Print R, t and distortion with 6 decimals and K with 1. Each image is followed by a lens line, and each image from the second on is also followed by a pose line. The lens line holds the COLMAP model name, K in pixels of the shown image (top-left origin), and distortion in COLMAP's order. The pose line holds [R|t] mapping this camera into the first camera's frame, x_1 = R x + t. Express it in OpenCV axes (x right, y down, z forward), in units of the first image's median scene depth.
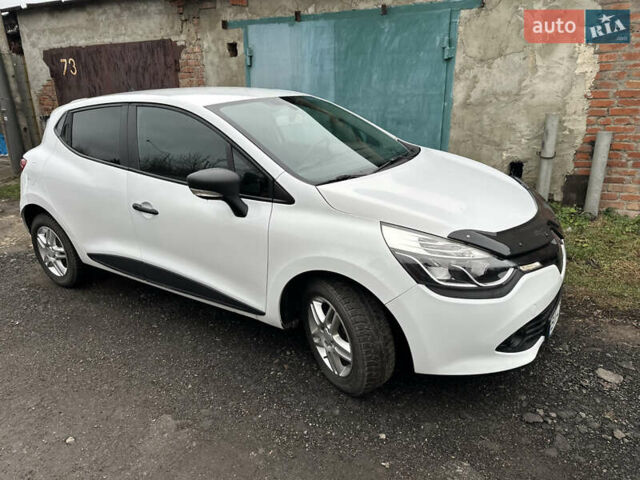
lens RADIAL K [[450.3, 0, 321.8], [0, 450.3, 237.8], [0, 0, 1]] dist [0.010769, -0.008701]
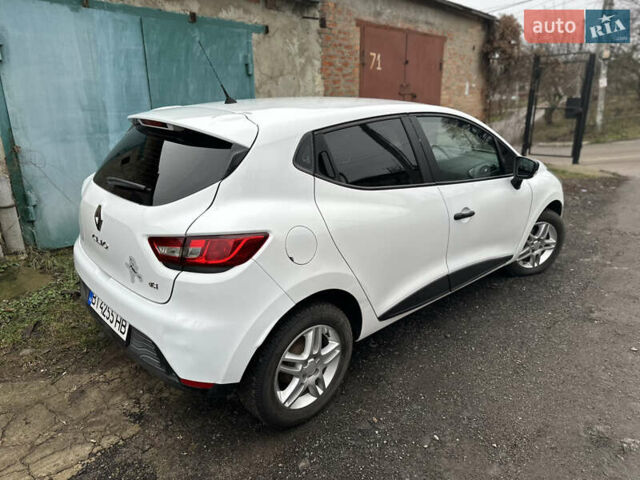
lens RADIAL K [[450.3, 0, 320.7], [0, 450.3, 245.4], [0, 0, 1]] dist [0.010769, -0.008701]
pose [[0.277903, -0.284548, 0.917498, -0.801755], [0.295535, 0.934122, 0.200188, -0.167696], [-0.914018, 0.215520, 0.343689, 0.531987]]
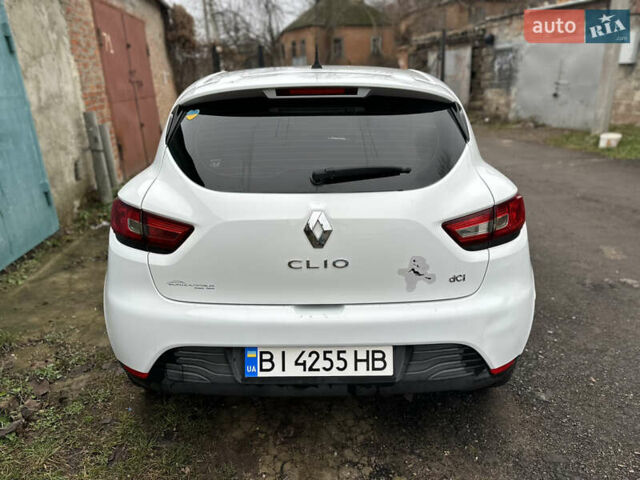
lens RADIAL K [[450.3, 0, 322.3], [0, 450.3, 238.2], [0, 0, 1]] dist [0.010769, -0.008701]
pose [[-0.506770, -0.244784, 0.826598, -0.704352], [0.314619, 0.840190, 0.441695, -0.293952], [-0.802620, 0.483901, -0.348769, 0.973625]]
